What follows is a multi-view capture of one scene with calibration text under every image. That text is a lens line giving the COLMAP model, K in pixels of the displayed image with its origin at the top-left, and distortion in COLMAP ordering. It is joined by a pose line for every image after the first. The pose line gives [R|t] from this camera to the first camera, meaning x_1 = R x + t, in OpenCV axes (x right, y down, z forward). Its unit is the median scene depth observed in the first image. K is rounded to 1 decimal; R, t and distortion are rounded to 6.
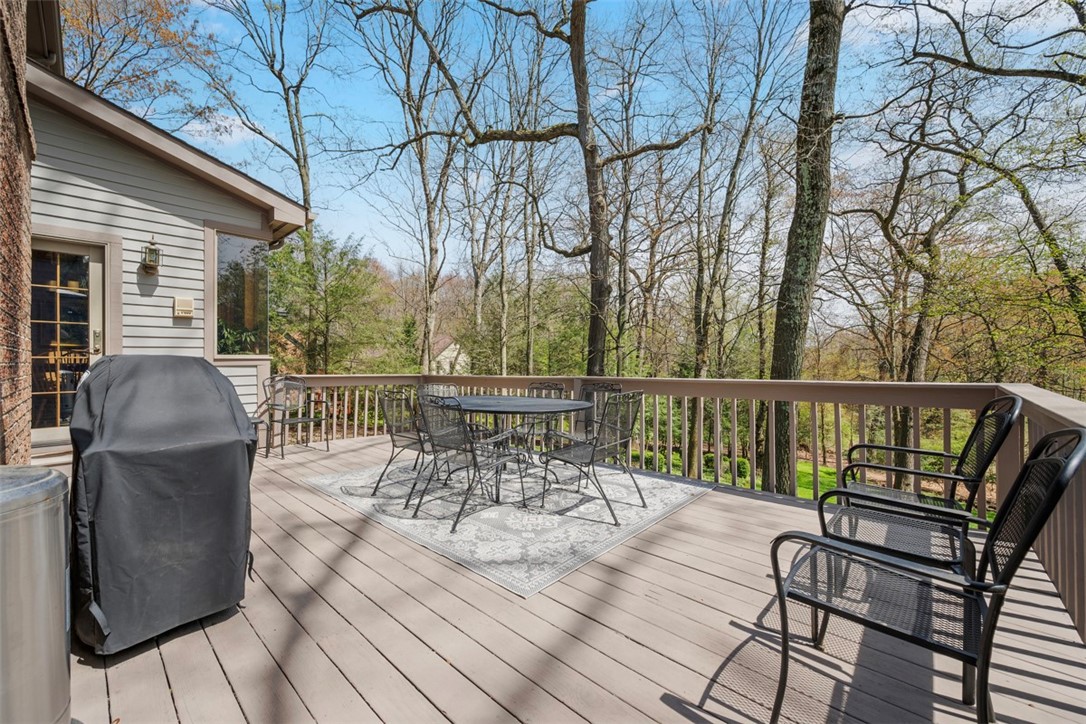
lens RADIAL K [[427.9, 0, 543.2], [0, 427.9, 362.4], [0, 0, 1]] dist [-0.001912, 0.000327]
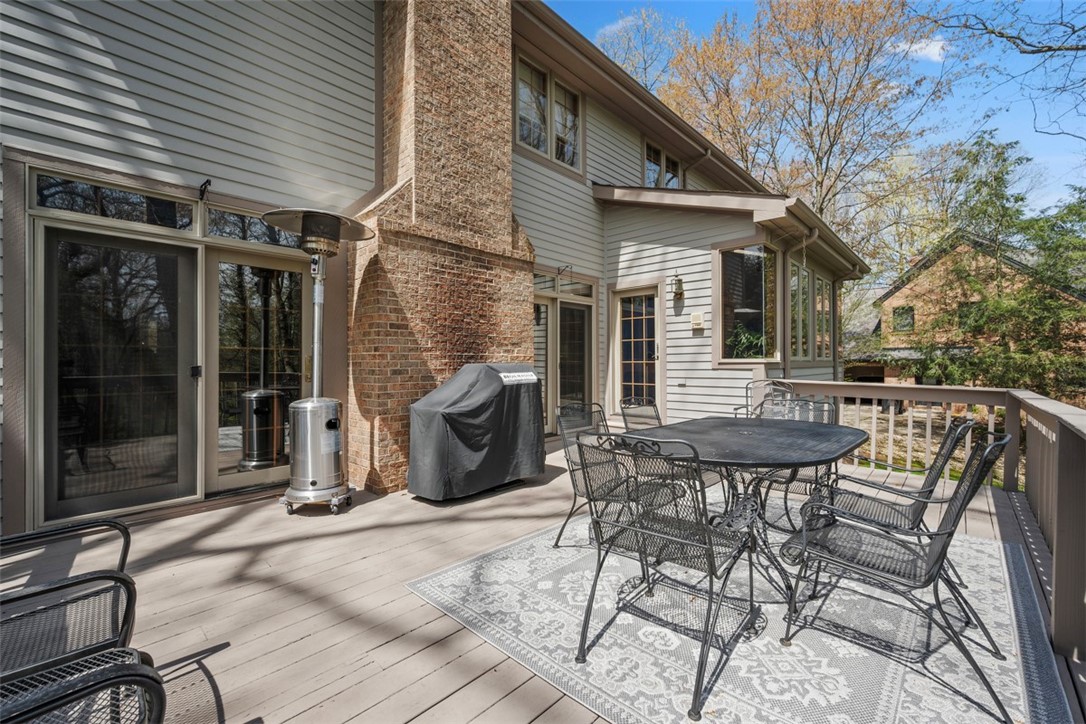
lens RADIAL K [[453.0, 0, 543.0], [0, 453.0, 362.9], [0, 0, 1]] dist [0.000636, -0.000184]
pose [[-0.017386, 0.004059, -0.999841, 0.689954], [-0.002452, 0.999989, 0.004102, -0.018375], [0.999846, 0.002522, -0.017375, 0.846344]]
